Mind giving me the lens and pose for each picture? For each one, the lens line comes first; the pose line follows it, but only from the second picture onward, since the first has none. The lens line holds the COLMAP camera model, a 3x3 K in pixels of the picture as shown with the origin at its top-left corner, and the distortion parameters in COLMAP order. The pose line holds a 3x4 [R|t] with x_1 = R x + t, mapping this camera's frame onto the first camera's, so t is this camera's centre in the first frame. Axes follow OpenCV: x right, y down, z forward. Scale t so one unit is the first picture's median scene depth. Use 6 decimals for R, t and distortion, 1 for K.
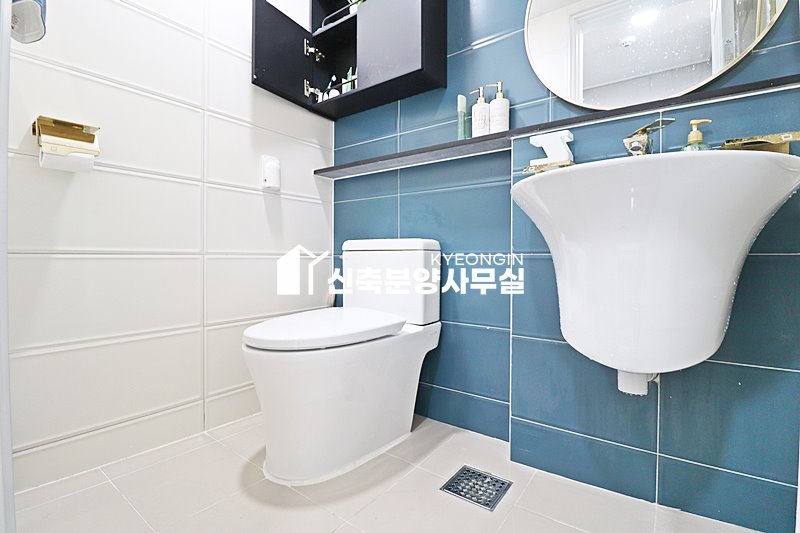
lens RADIAL K [[371.4, 0, 402.6], [0, 371.4, 259.3], [0, 0, 1]] dist [-0.002532, -0.012174]
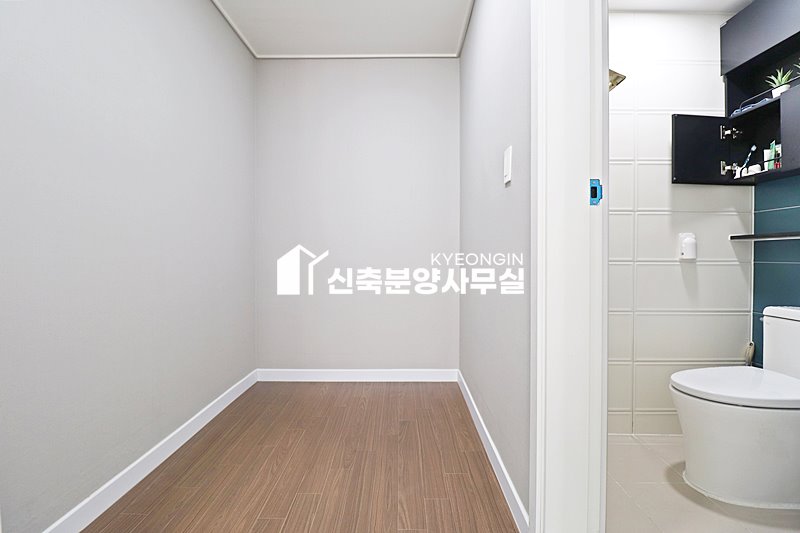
lens RADIAL K [[371.4, 0, 402.6], [0, 371.4, 259.3], [0, 0, 1]] dist [-0.002532, -0.012174]
pose [[0.583606, 0.005564, -0.812018, 0.094212], [-0.008435, 0.999964, 0.000789, -0.183825], [0.811993, 0.006389, 0.583632, -0.501910]]
